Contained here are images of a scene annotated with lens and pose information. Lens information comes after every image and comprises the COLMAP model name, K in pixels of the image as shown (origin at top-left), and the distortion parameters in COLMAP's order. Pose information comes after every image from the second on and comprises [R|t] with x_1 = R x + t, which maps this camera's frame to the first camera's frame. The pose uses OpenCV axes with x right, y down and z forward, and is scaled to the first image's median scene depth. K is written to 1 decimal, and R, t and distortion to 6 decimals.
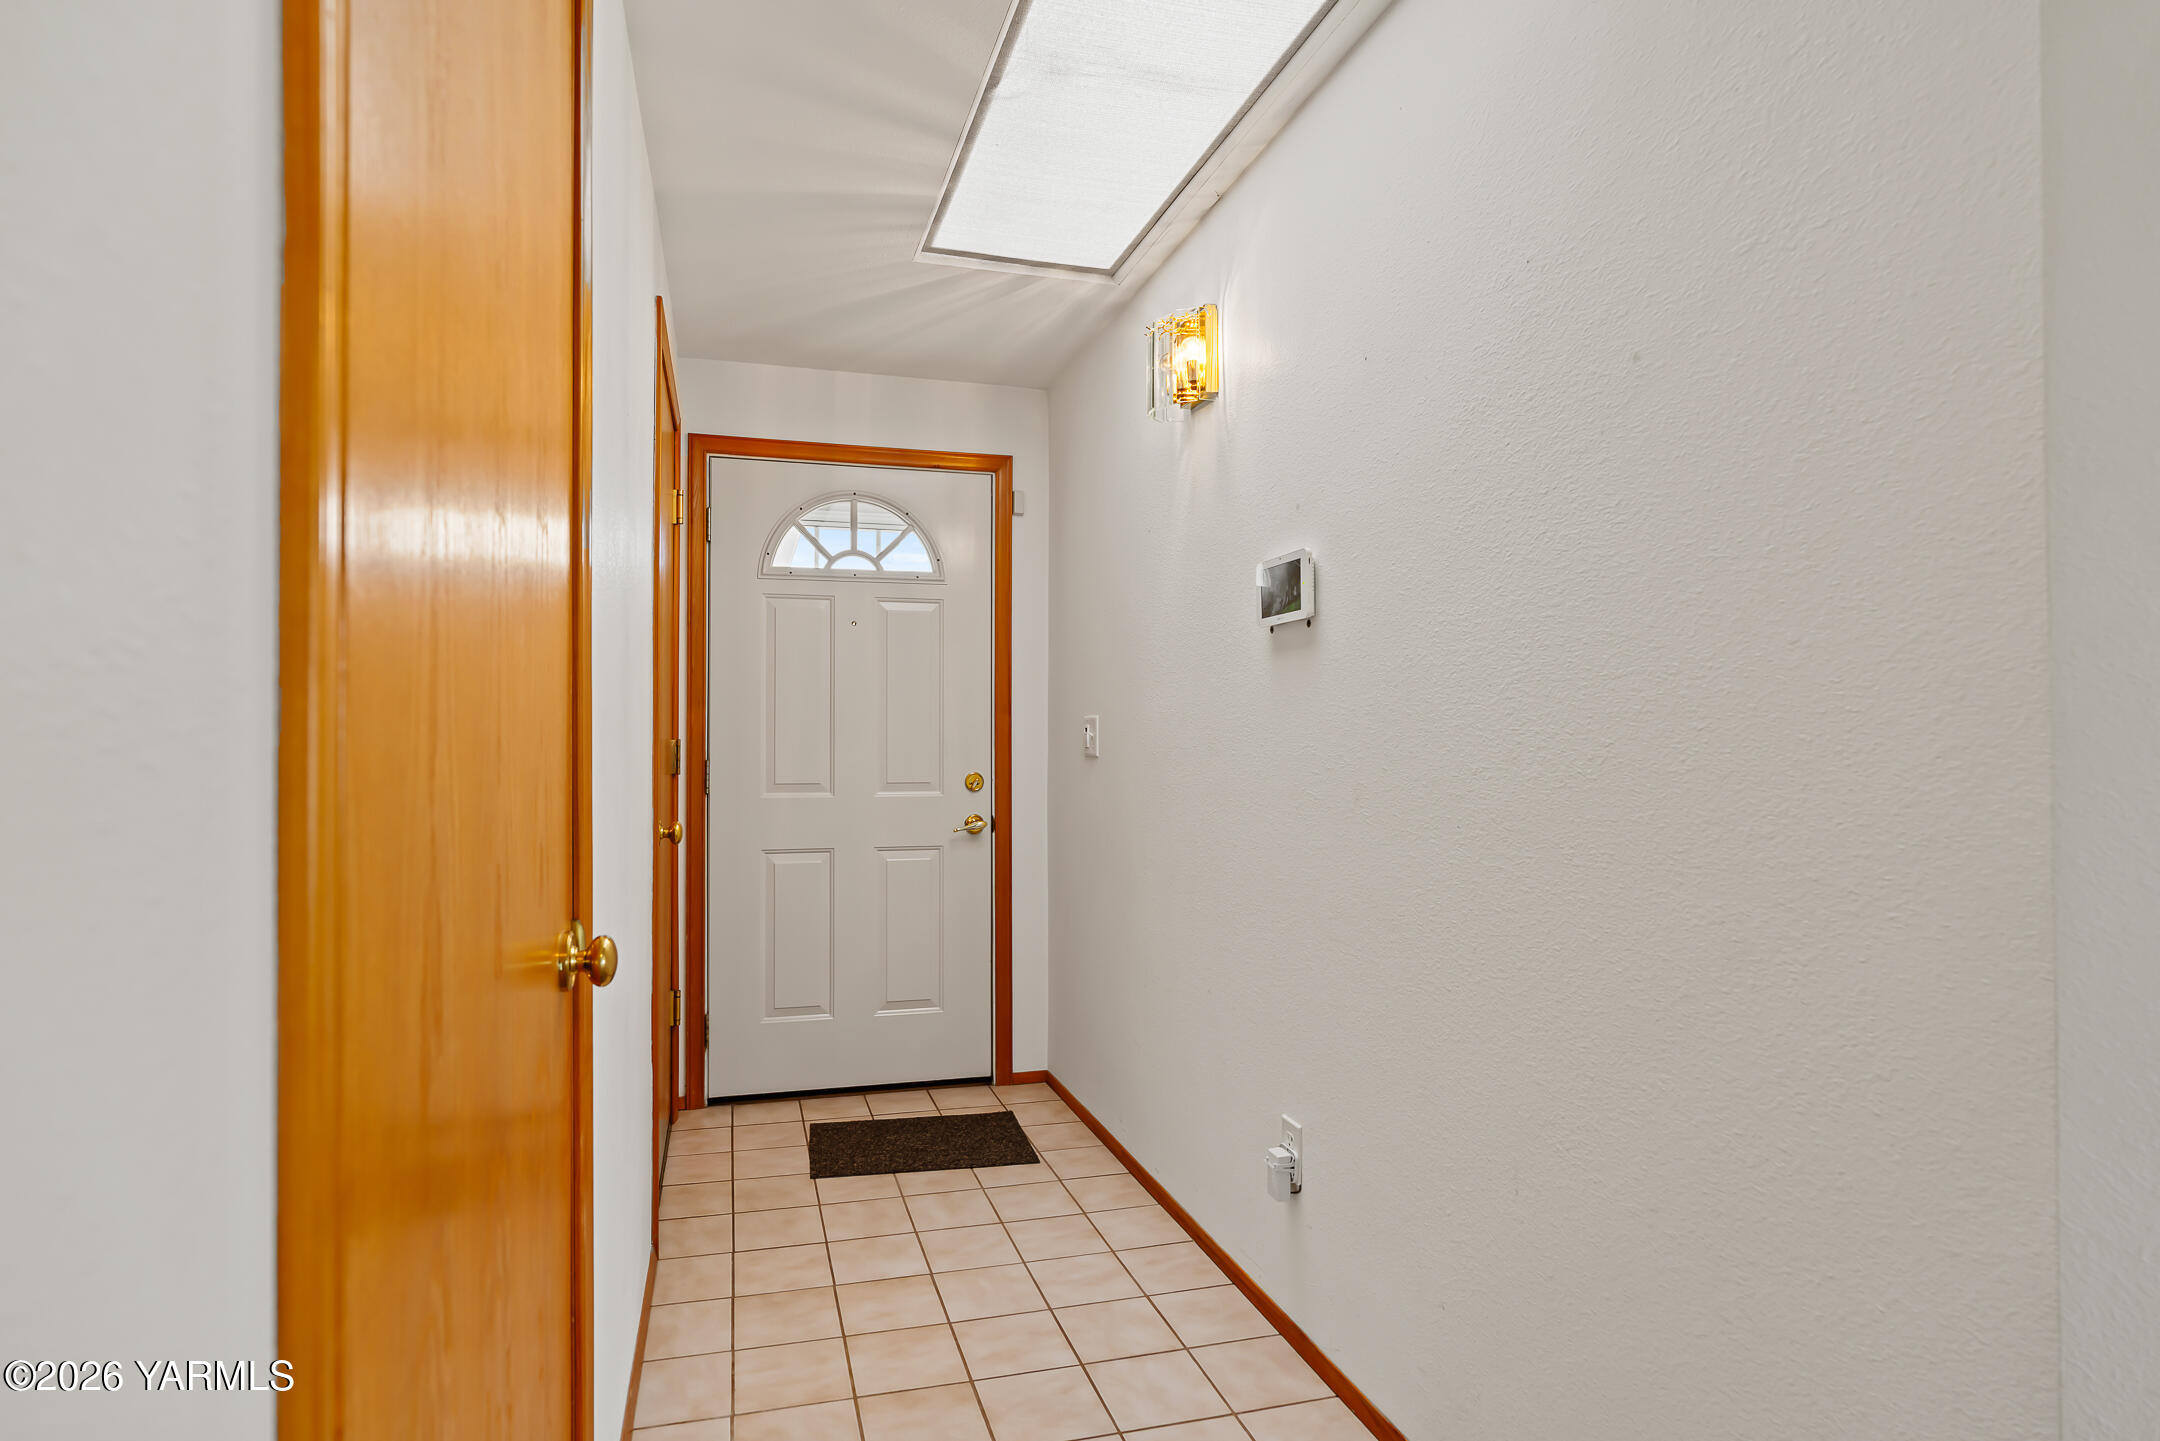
lens RADIAL K [[1180.2, 0, 1075.6], [0, 1180.2, 728.3], [0, 0, 1]] dist [-0.002299, -0.000125]
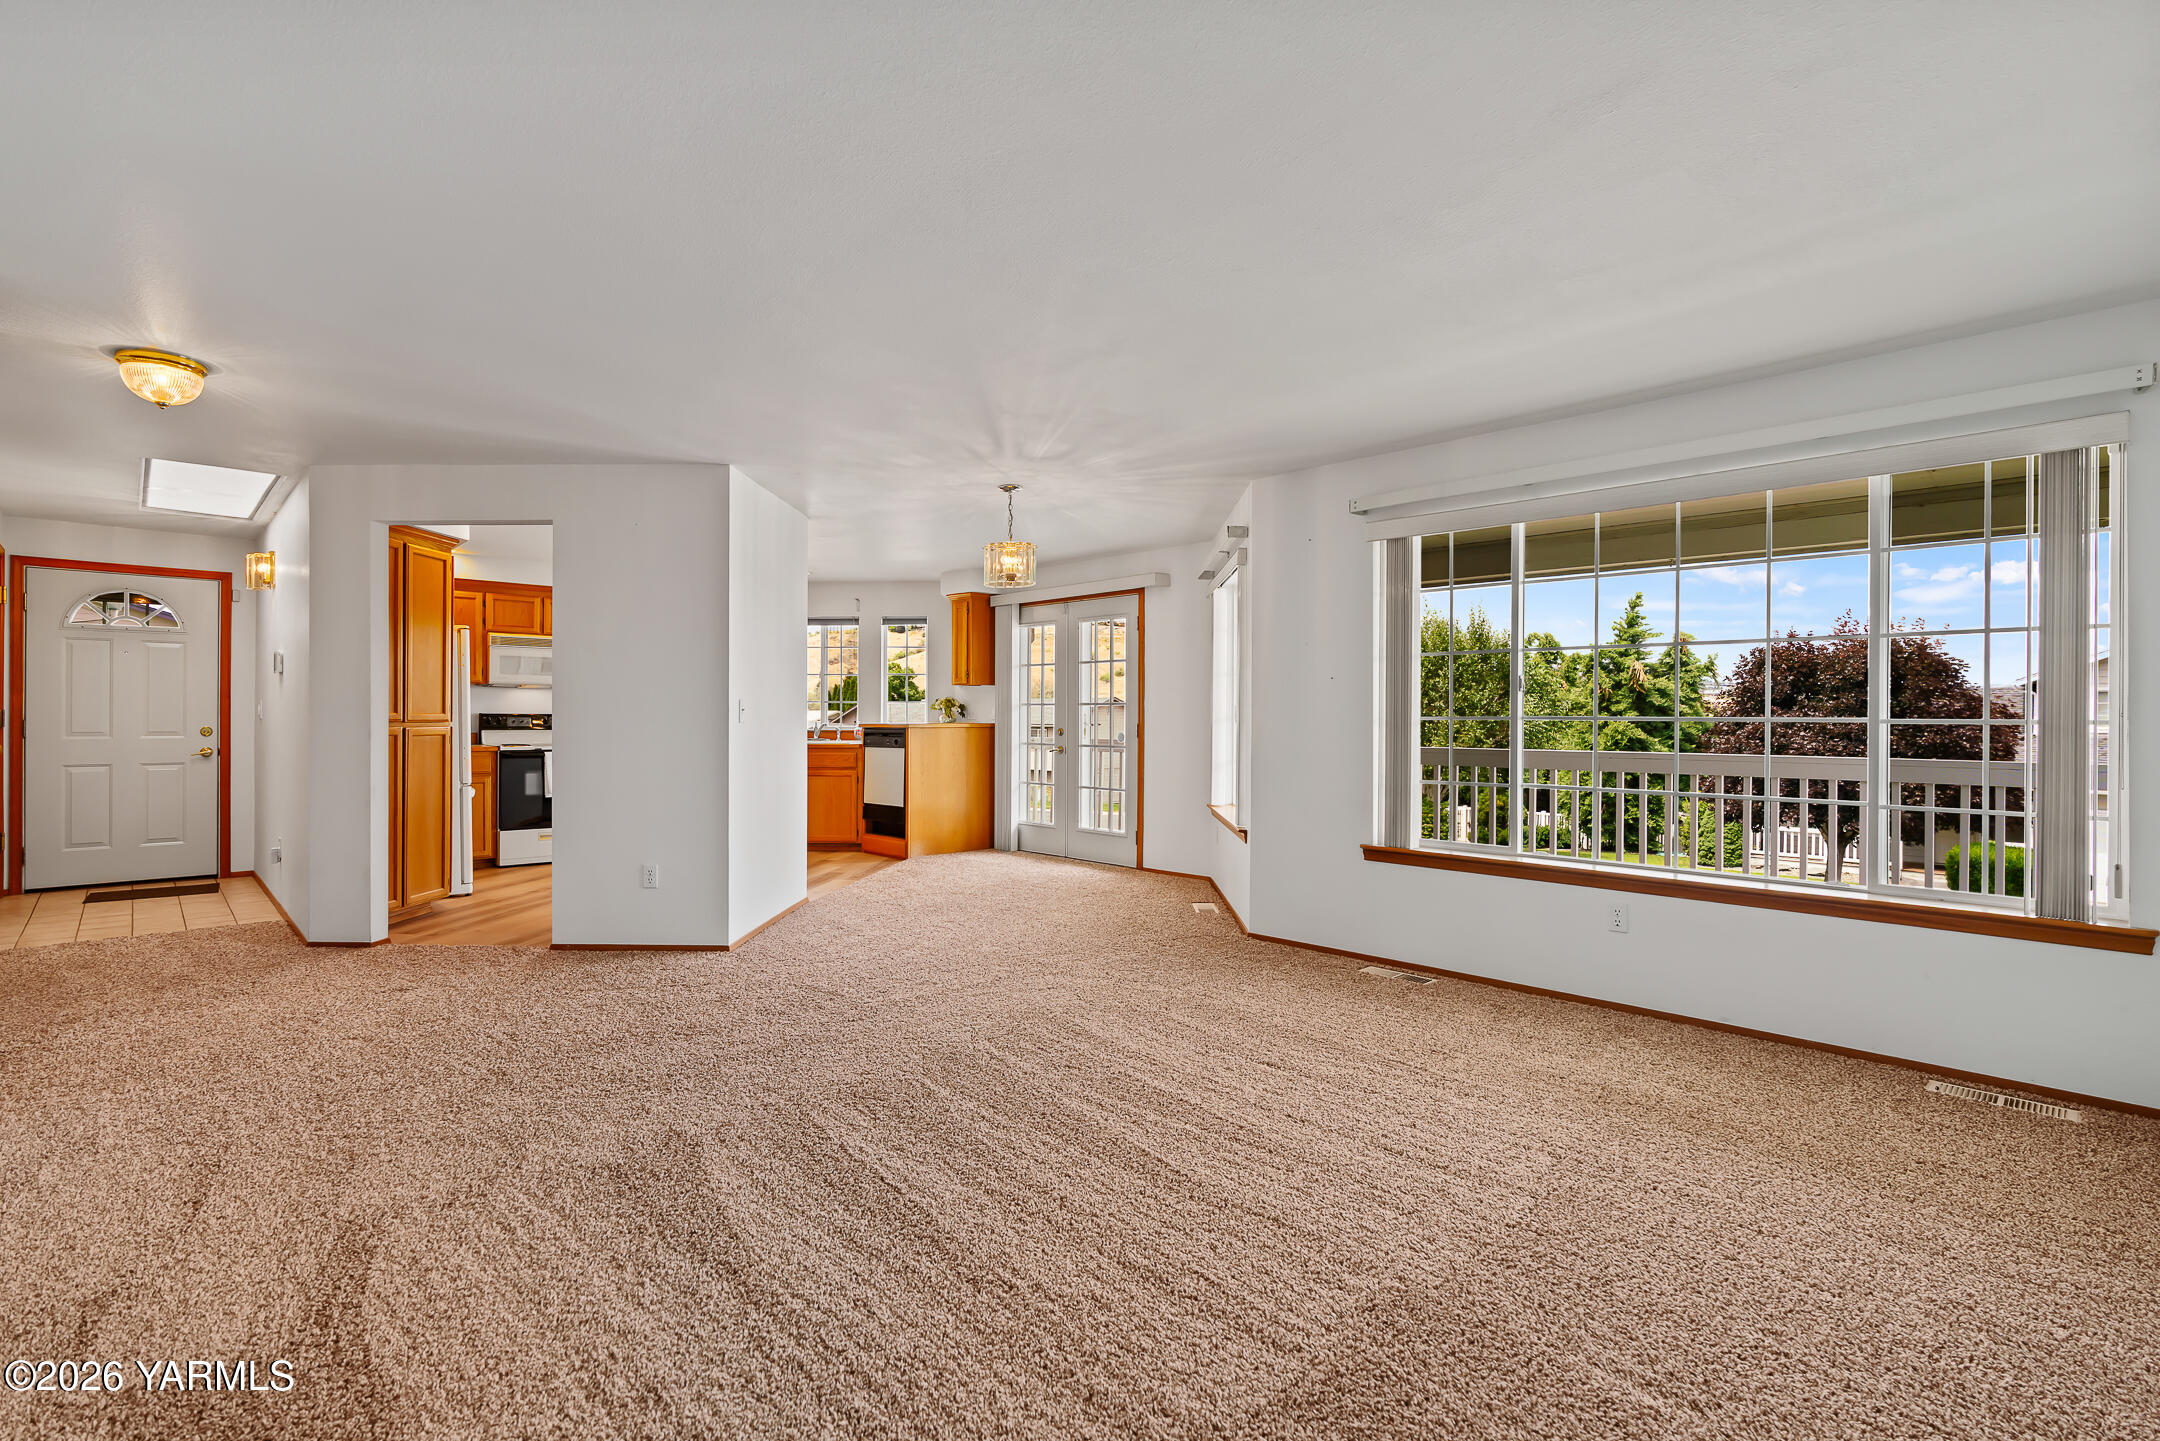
lens RADIAL K [[986.5, 0, 1069.9], [0, 986.5, 719.5], [0, 0, 1]] dist [0.002405, 0.000809]
pose [[0.888136, 0.005624, 0.459546, 0.462668], [-0.011074, 0.999897, 0.009165, -0.007411], [-0.459447, -0.013229, 0.888107, -1.229209]]
